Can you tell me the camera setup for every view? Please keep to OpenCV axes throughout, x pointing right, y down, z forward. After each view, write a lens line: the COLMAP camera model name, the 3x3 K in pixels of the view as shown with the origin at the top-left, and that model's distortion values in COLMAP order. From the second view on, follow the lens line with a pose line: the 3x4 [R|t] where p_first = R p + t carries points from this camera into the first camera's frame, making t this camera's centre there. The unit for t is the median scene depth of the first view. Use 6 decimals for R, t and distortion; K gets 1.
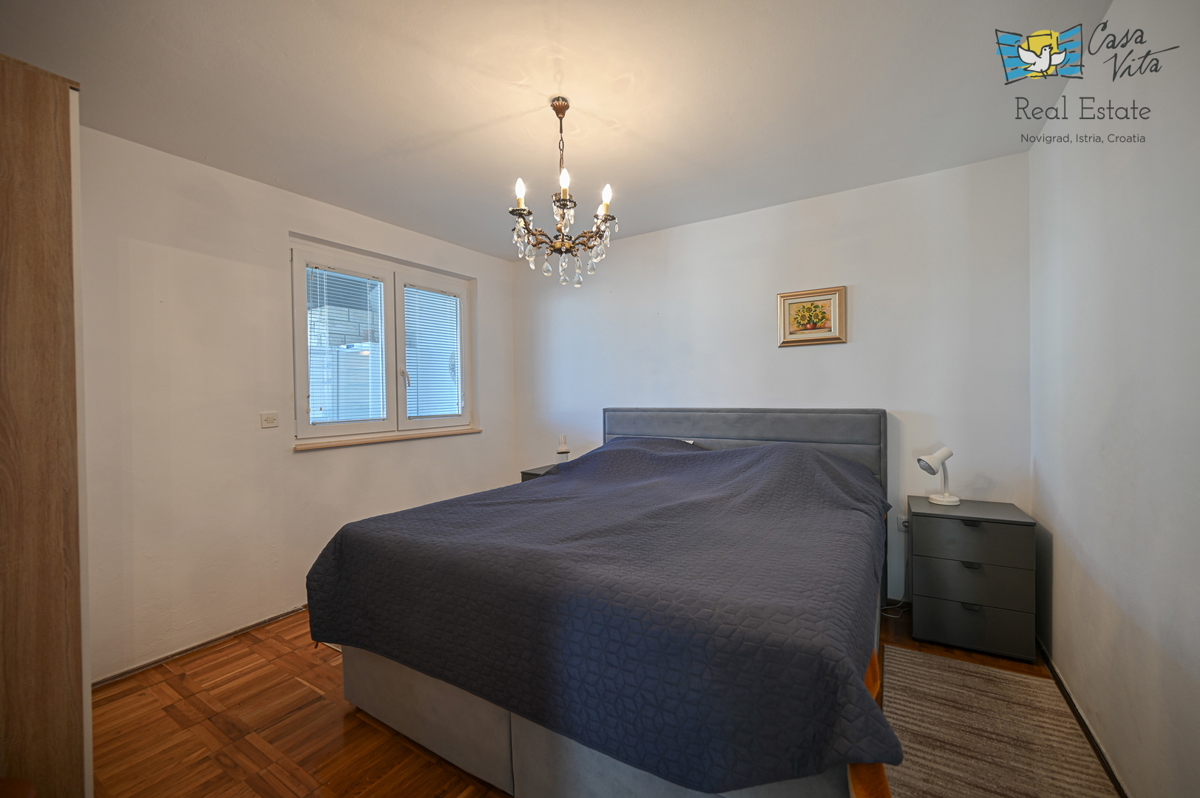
lens RADIAL K [[470.7, 0, 600.9], [0, 470.7, 400.1], [0, 0, 1]] dist [0.002845, 0.000019]
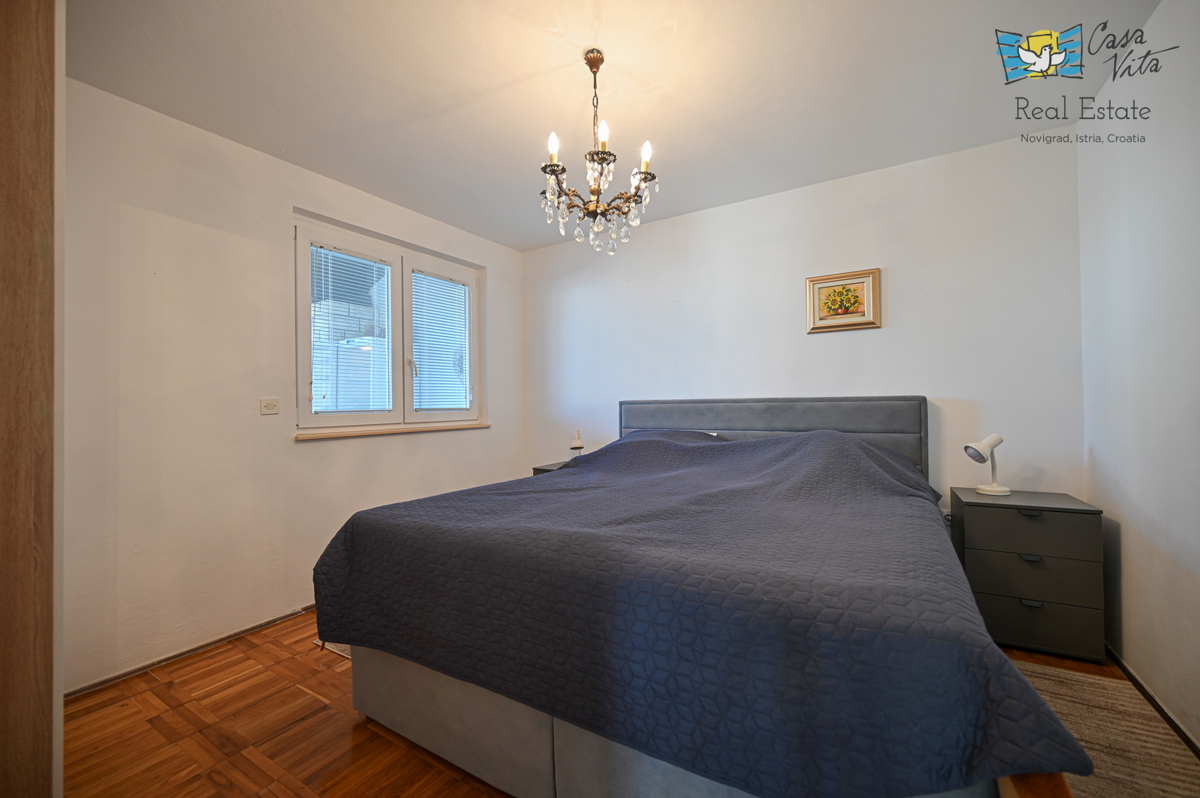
lens RADIAL K [[470.7, 0, 601.5], [0, 470.7, 399.8], [0, 0, 1]] dist [0.002845, 0.000019]
pose [[0.999908, 0.001119, 0.013518, -0.094854], [-0.000824, 0.999762, -0.021809, 0.075944], [-0.013539, 0.021796, 0.999671, 0.095888]]
